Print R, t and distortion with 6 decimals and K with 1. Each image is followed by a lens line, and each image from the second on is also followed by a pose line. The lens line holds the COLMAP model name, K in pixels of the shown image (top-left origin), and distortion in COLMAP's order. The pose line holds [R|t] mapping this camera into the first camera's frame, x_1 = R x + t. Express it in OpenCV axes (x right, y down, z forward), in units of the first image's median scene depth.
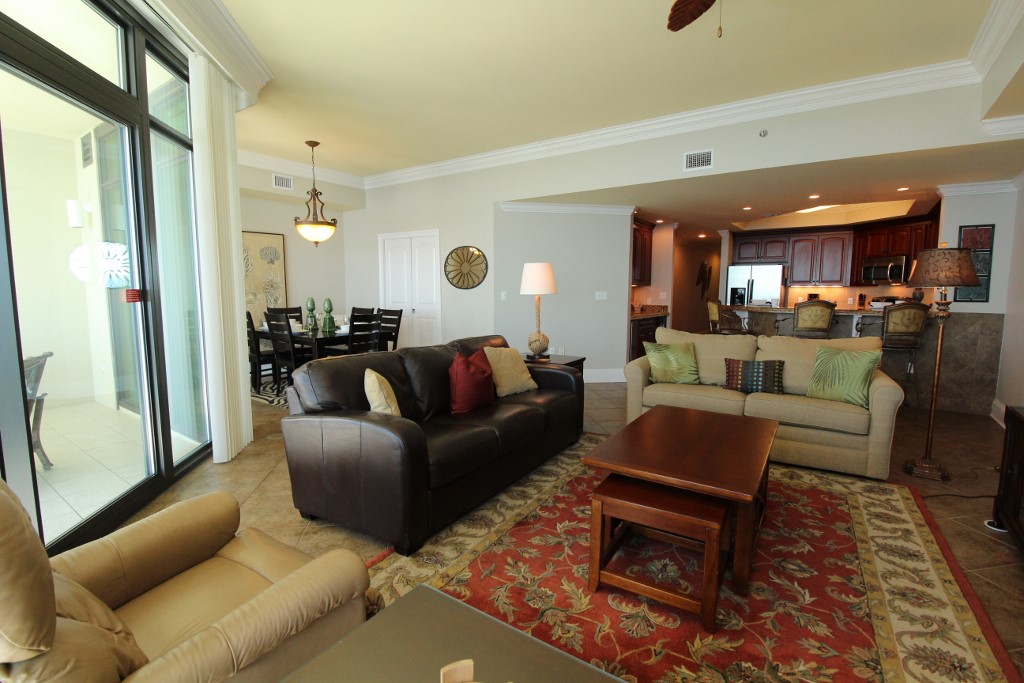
lens RADIAL K [[475.1, 0, 511.1], [0, 475.1, 338.4], [0, 0, 1]] dist [-0.000130, -0.012171]
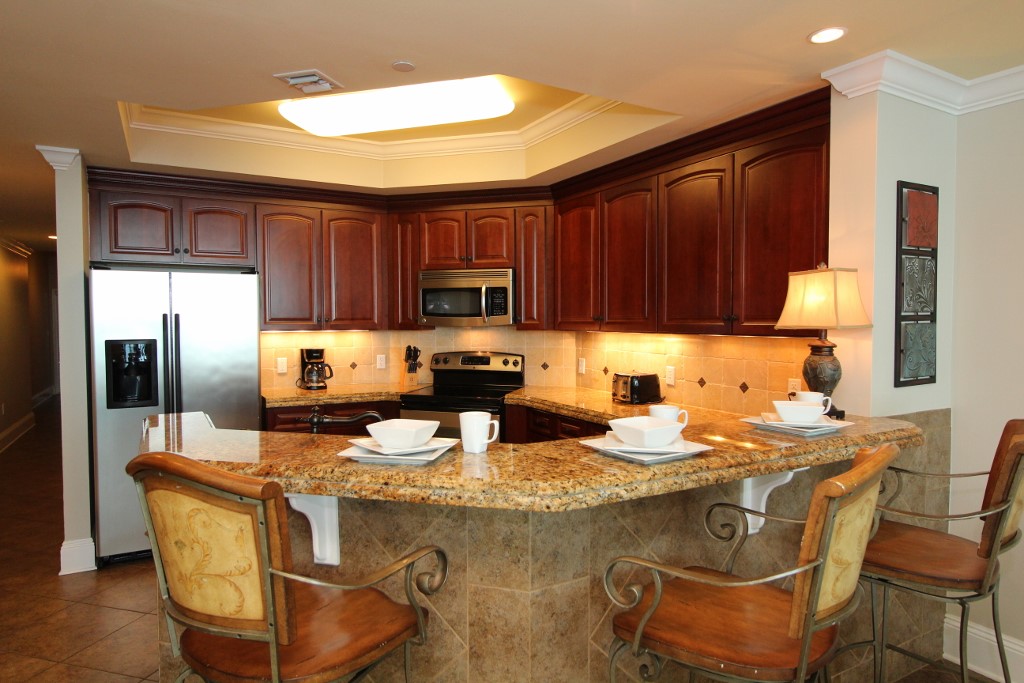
lens RADIAL K [[626.1, 0, 512.0], [0, 626.1, 341.5], [0, 0, 1]] dist [0.005676, -0.000855]
pose [[0.426860, -0.035015, 0.903640, 0.255554], [0.097725, 0.995184, -0.007601, -0.094005], [-0.899022, 0.091553, 0.428226, 0.720202]]
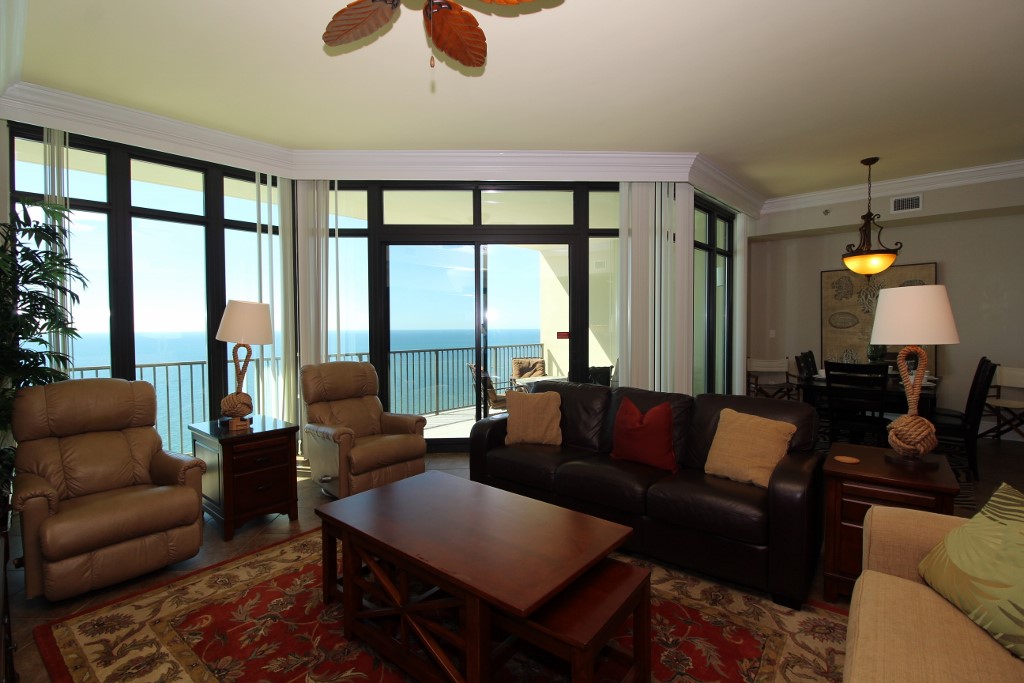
lens RADIAL K [[475.1, 0, 511.1], [0, 475.1, 338.4], [0, 0, 1]] dist [-0.000130, -0.012171]
pose [[-0.119779, 0.019773, -0.992604, 0.392334], [-0.095723, 0.994914, 0.031371, -0.044329], [0.988175, 0.098773, -0.117277, 0.380300]]
